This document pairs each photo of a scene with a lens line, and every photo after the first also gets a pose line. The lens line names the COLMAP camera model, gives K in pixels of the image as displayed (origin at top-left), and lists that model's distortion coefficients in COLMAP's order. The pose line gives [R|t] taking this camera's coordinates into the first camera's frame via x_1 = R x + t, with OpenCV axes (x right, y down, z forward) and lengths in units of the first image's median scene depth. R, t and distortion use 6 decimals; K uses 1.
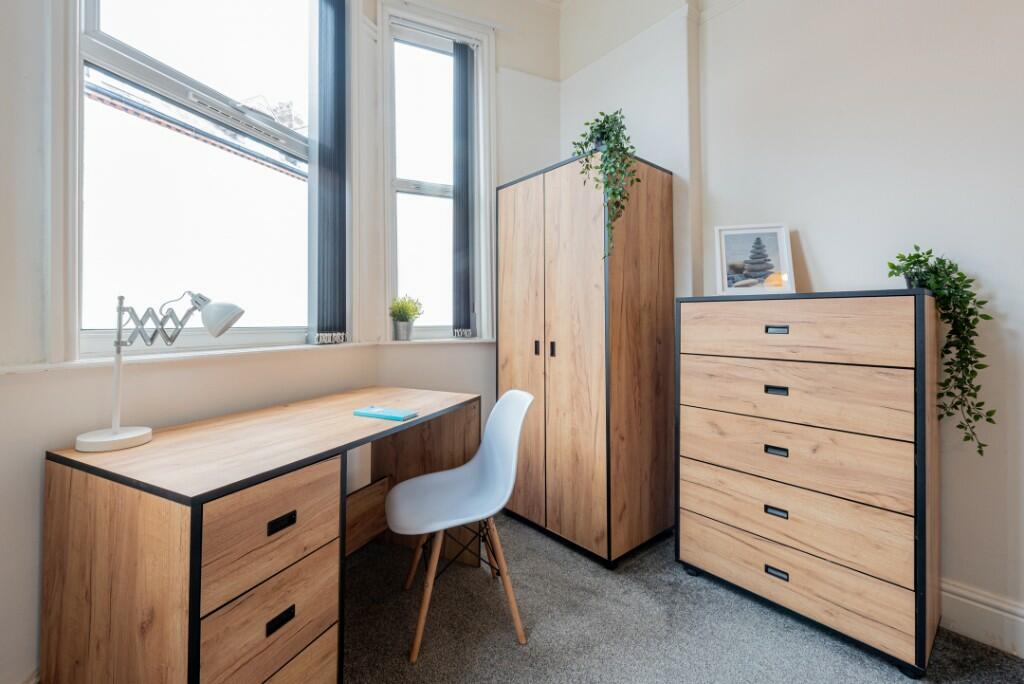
lens RADIAL K [[424.4, 0, 466.7], [0, 424.4, 319.2], [0, 0, 1]] dist [0.002387, -0.000105]
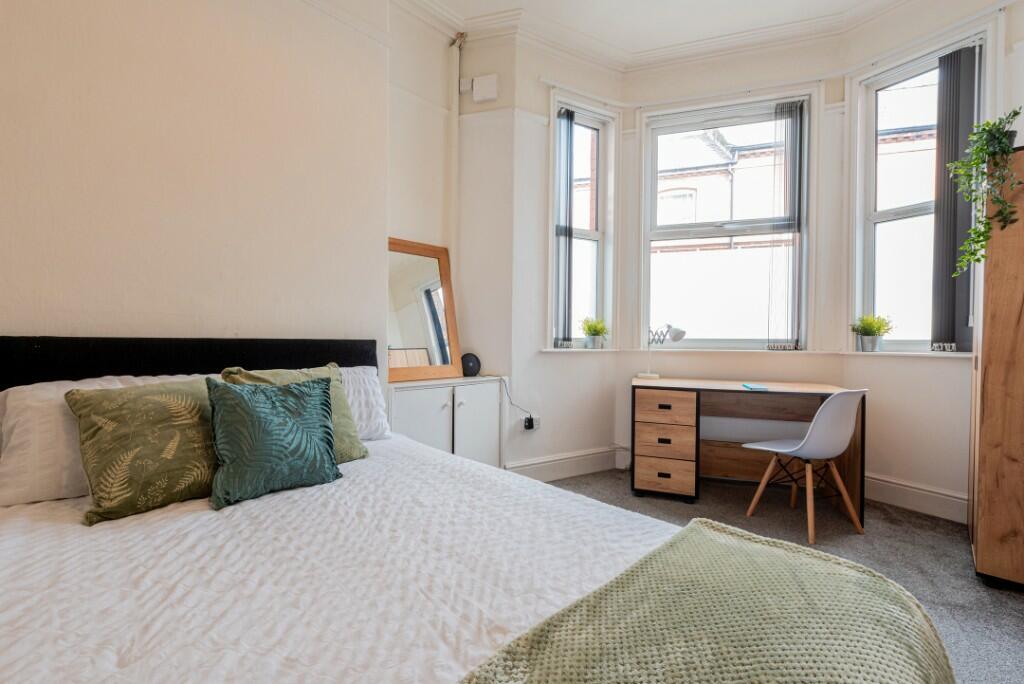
lens RADIAL K [[424.4, 0, 509.3], [0, 424.4, 340.2], [0, 0, 1]] dist [0.002387, -0.000105]
pose [[0.182541, 0.009060, -0.983156, 1.707211], [0.006009, 0.999929, 0.010331, -0.000207], [0.983180, -0.007794, 0.182474, -0.421637]]
